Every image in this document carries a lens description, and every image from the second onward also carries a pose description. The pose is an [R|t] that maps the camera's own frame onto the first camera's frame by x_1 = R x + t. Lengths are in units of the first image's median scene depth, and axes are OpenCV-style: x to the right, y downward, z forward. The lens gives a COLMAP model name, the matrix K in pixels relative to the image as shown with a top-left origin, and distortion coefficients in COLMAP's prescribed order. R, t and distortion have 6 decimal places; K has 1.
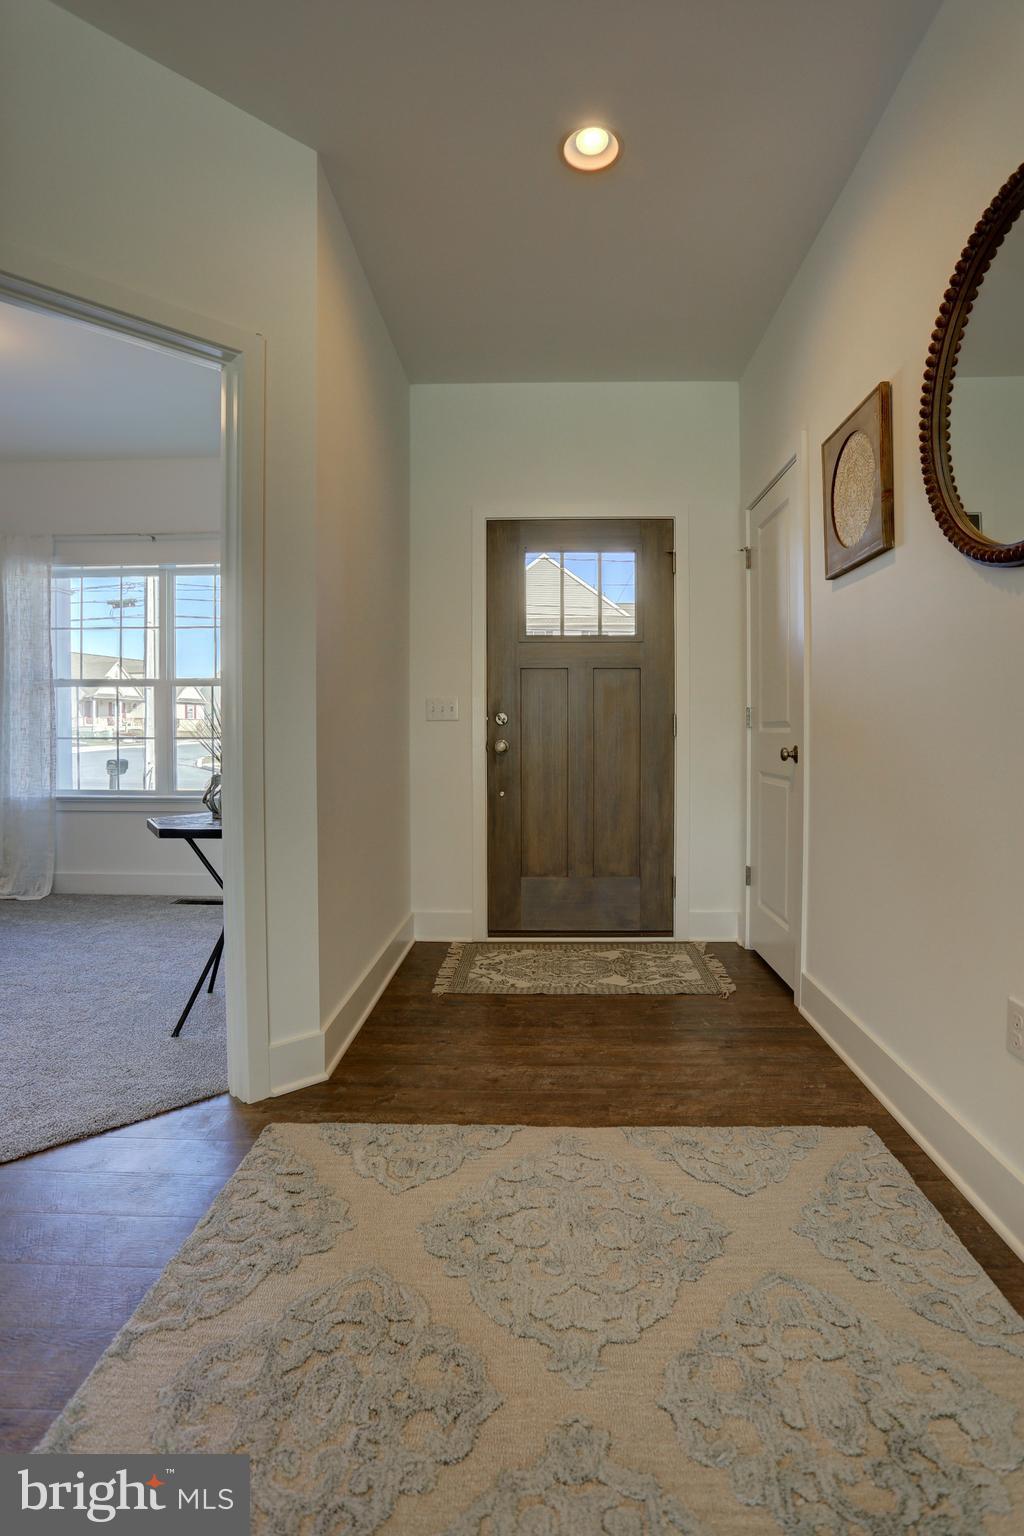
lens RADIAL K [[749.4, 0, 517.9], [0, 749.4, 753.9], [0, 0, 1]] dist [-0.026175, 0.006040]
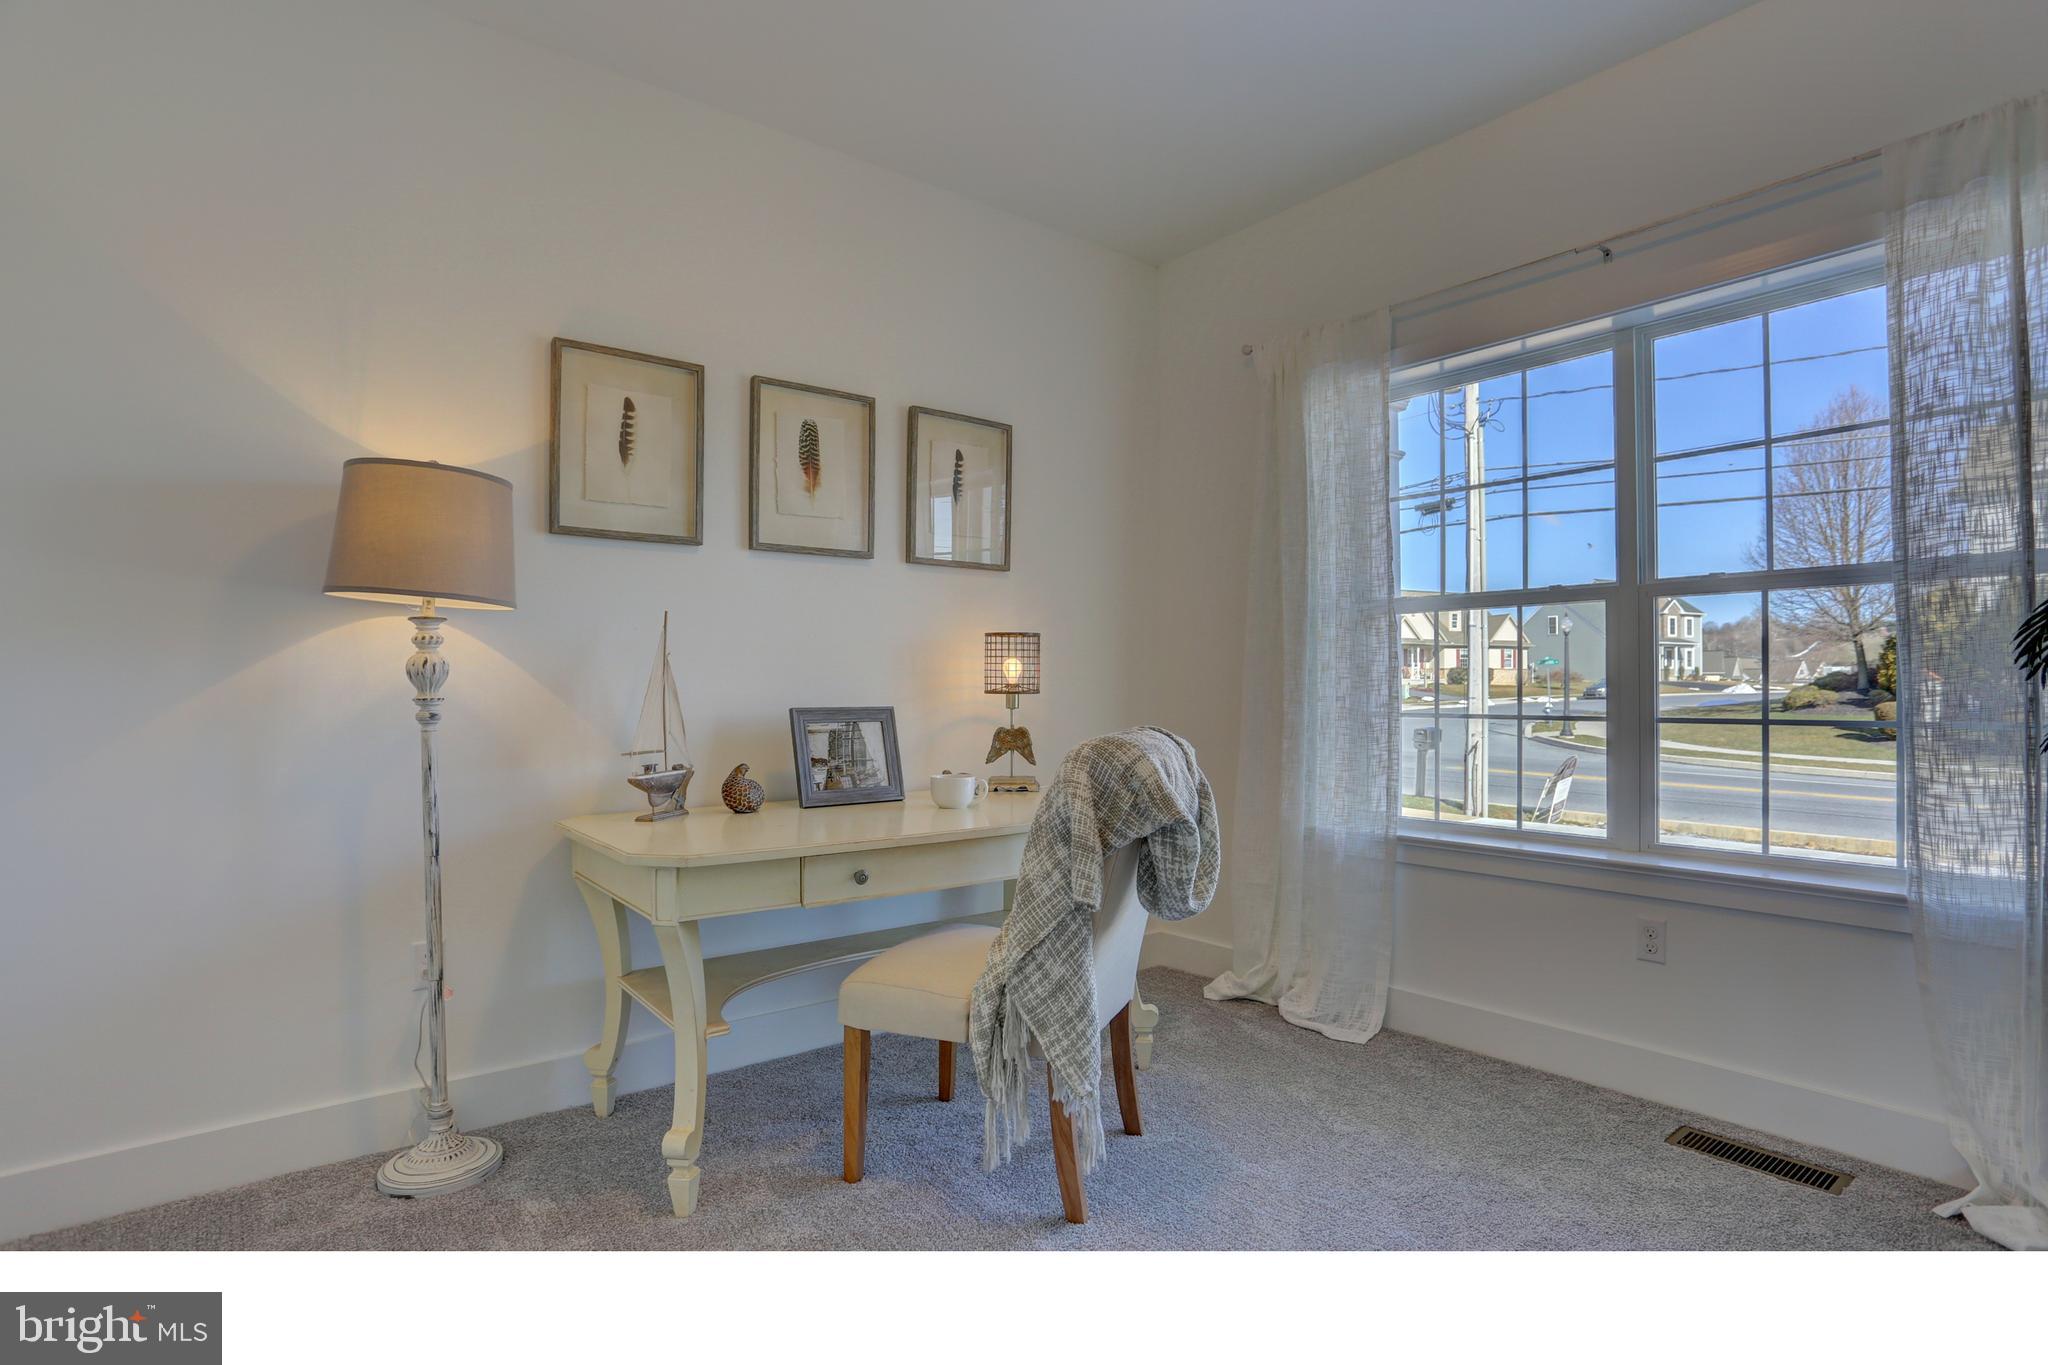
lens RADIAL K [[999.2, 0, 1021.9], [0, 999.2, 686.1], [0, 0, 1]] dist [-0.026175, 0.006040]
pose [[0.648398, -0.006095, -0.761277, -0.280558], [-0.016287, 0.999628, -0.021875, -0.022744], [0.761127, 0.026582, 0.648058, 0.381276]]
